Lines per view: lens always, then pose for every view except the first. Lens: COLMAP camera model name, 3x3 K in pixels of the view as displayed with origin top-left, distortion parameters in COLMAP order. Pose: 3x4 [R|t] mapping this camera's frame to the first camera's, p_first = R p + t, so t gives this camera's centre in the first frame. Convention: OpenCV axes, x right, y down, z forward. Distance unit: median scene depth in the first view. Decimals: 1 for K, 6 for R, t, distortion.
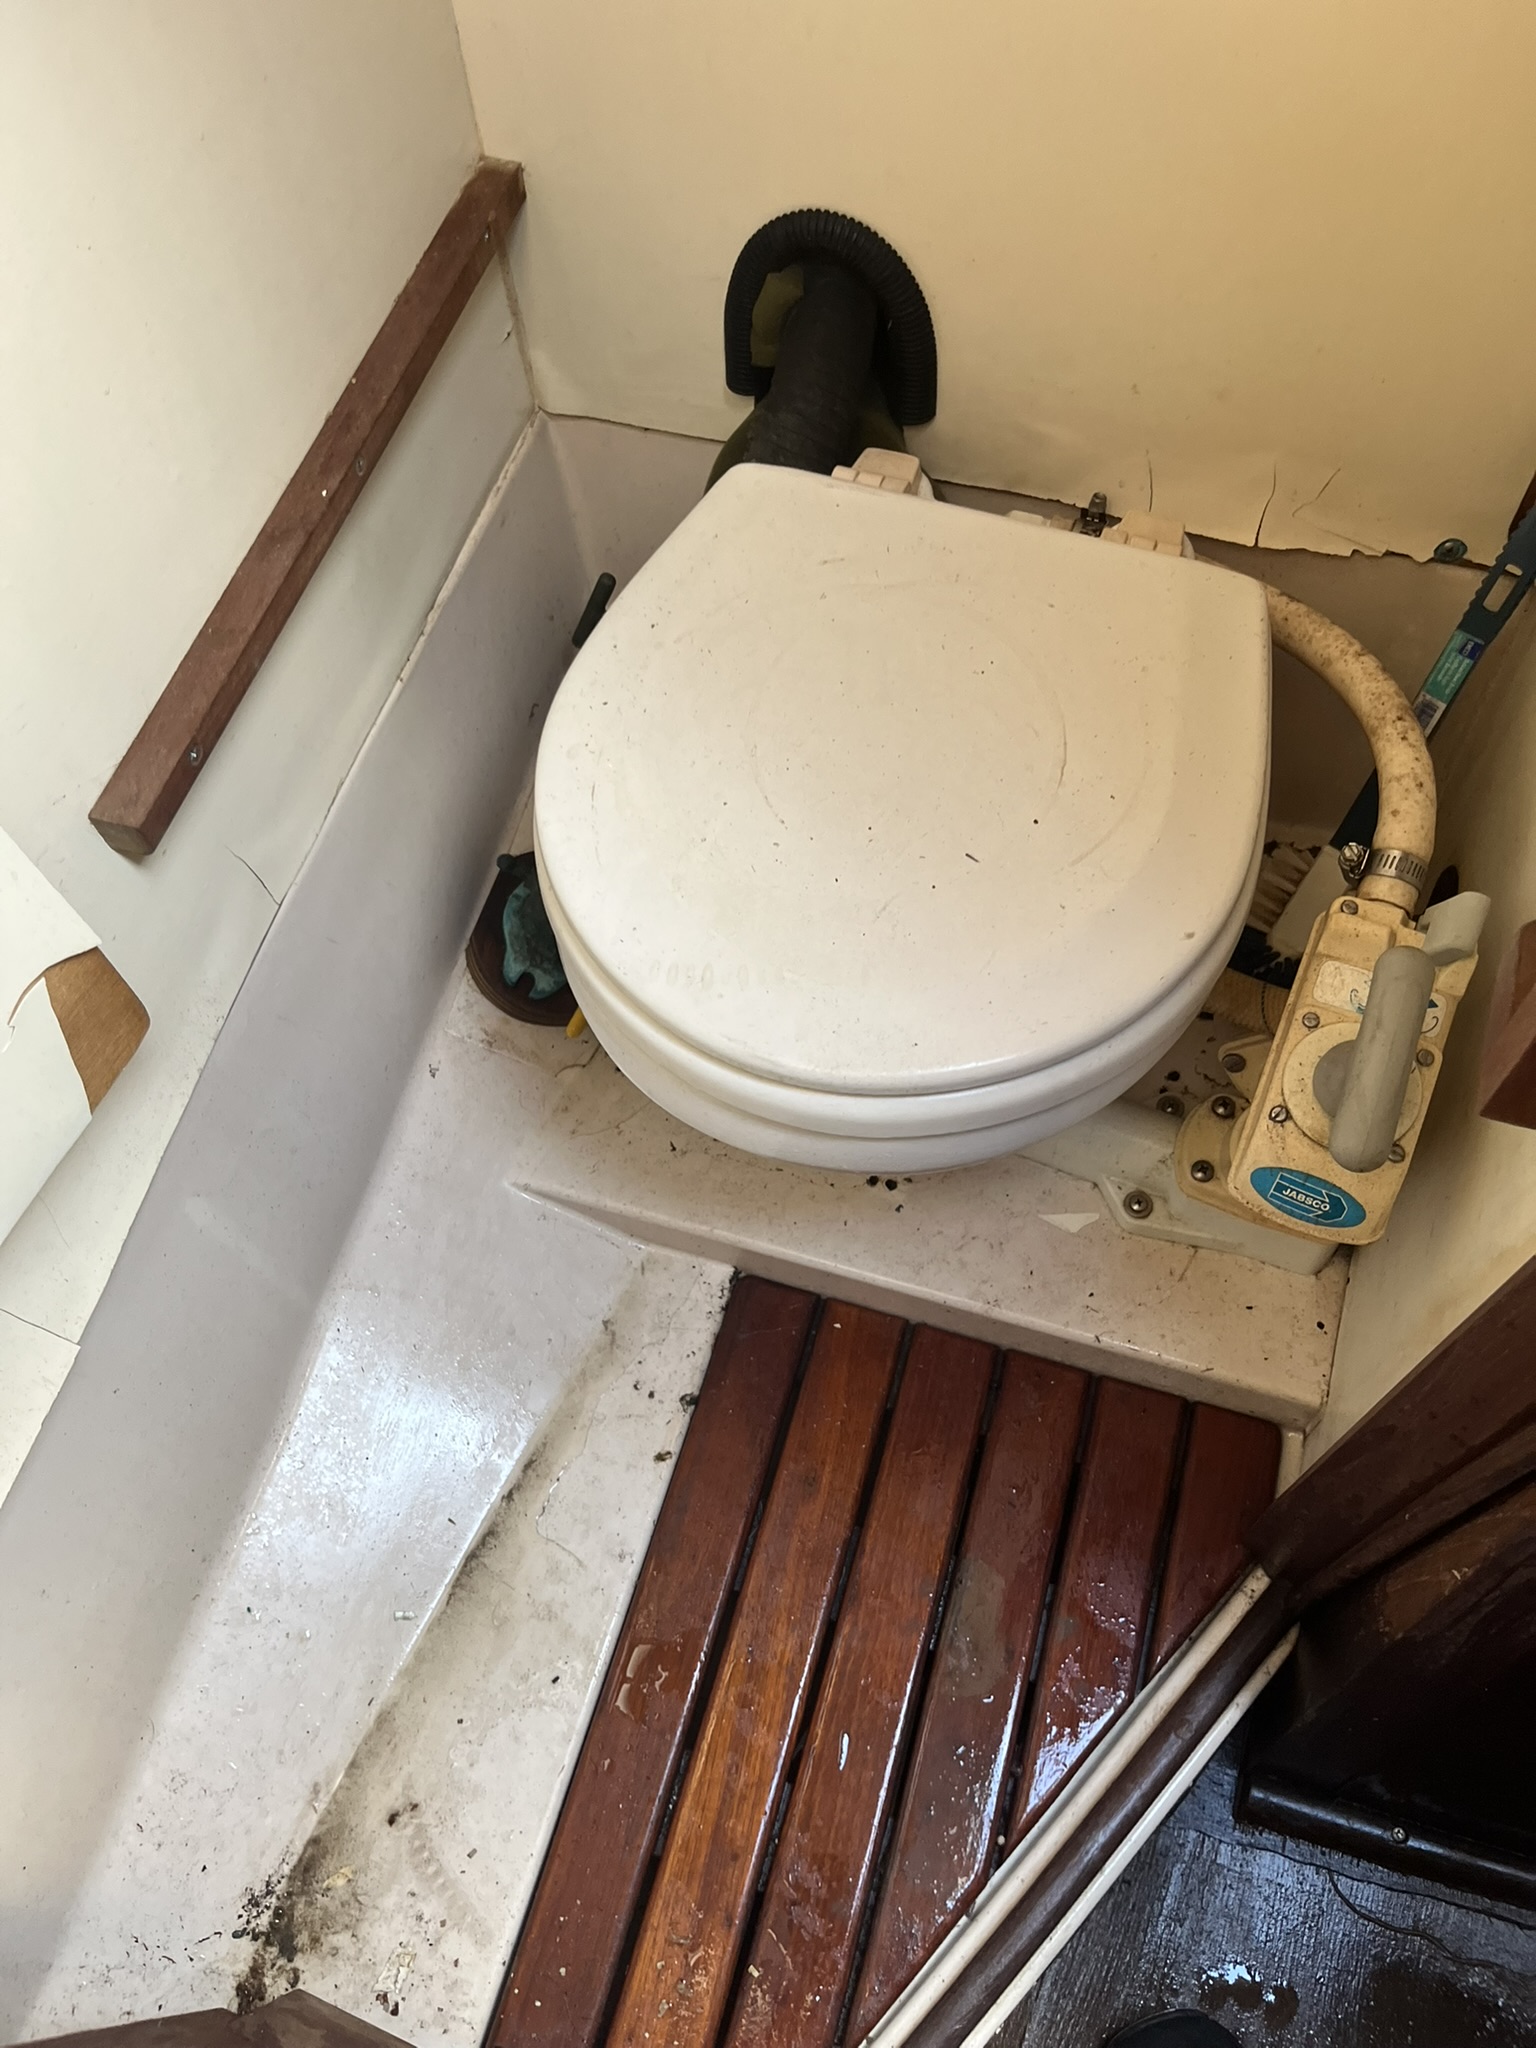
lens RADIAL K [[1556.5, 0, 763.0], [0, 1556.5, 1019.8], [0, 0, 1]] dist [0.085114, -0.126762]
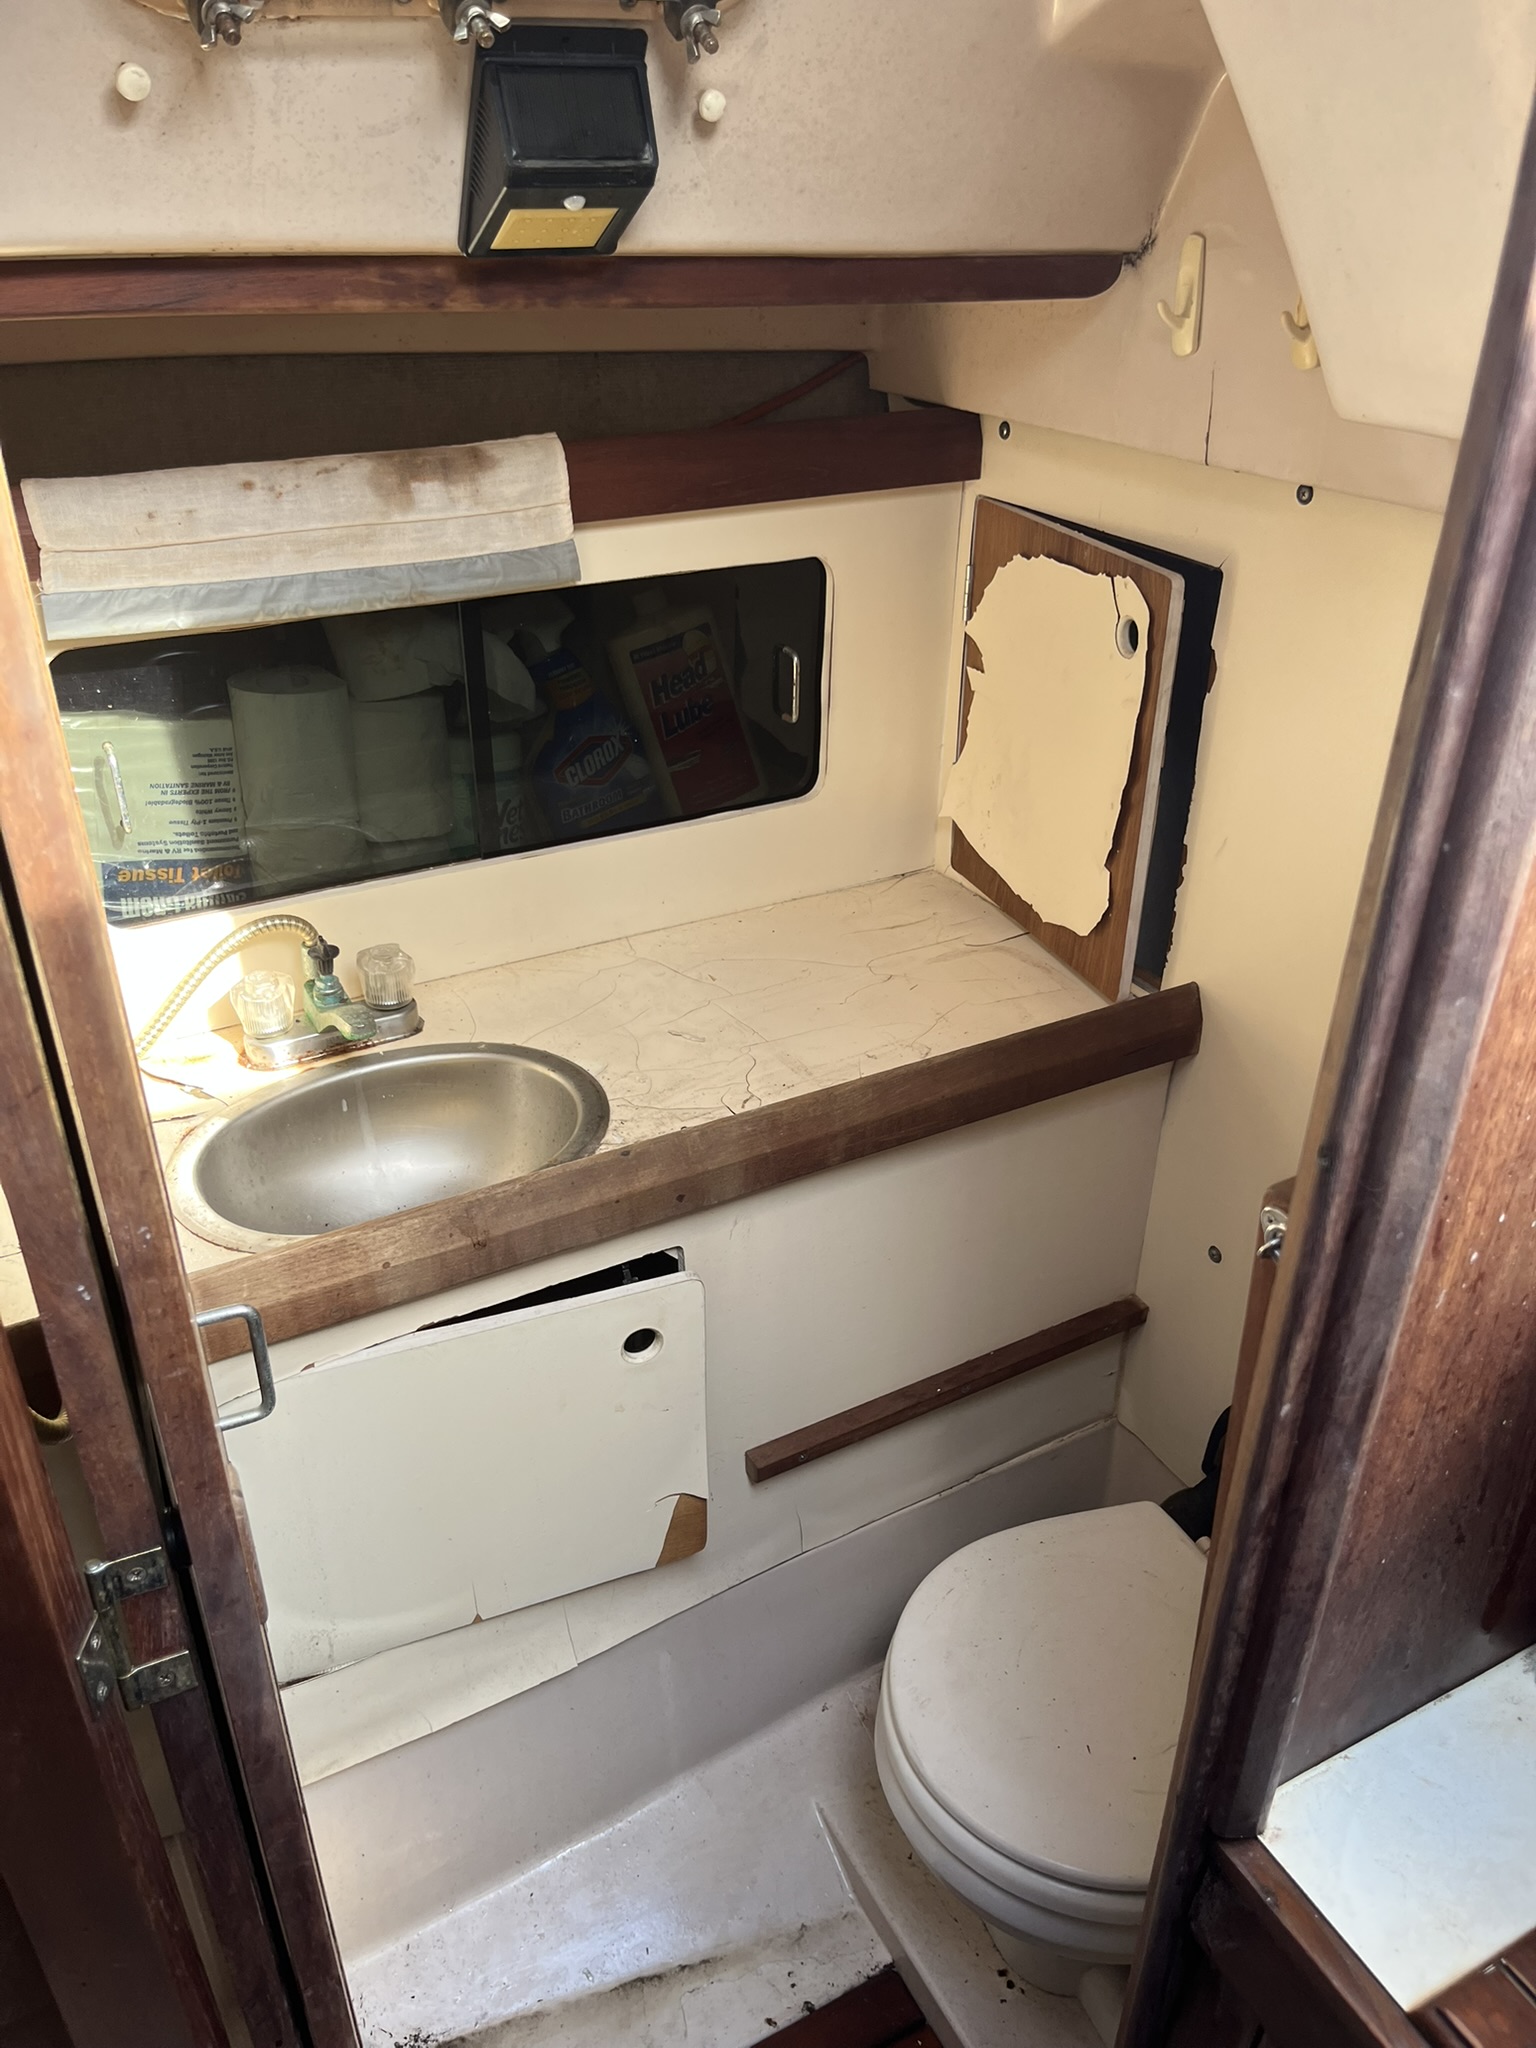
lens RADIAL K [[1556.5, 0, 763.0], [0, 1556.5, 1019.8], [0, 0, 1]] dist [0.085114, -0.126762]
pose [[0.712607, 0.392522, -0.581479, 0.425549], [-0.633795, 0.715585, -0.293671, 0.044202], [0.300826, 0.577811, 0.758709, -0.678015]]
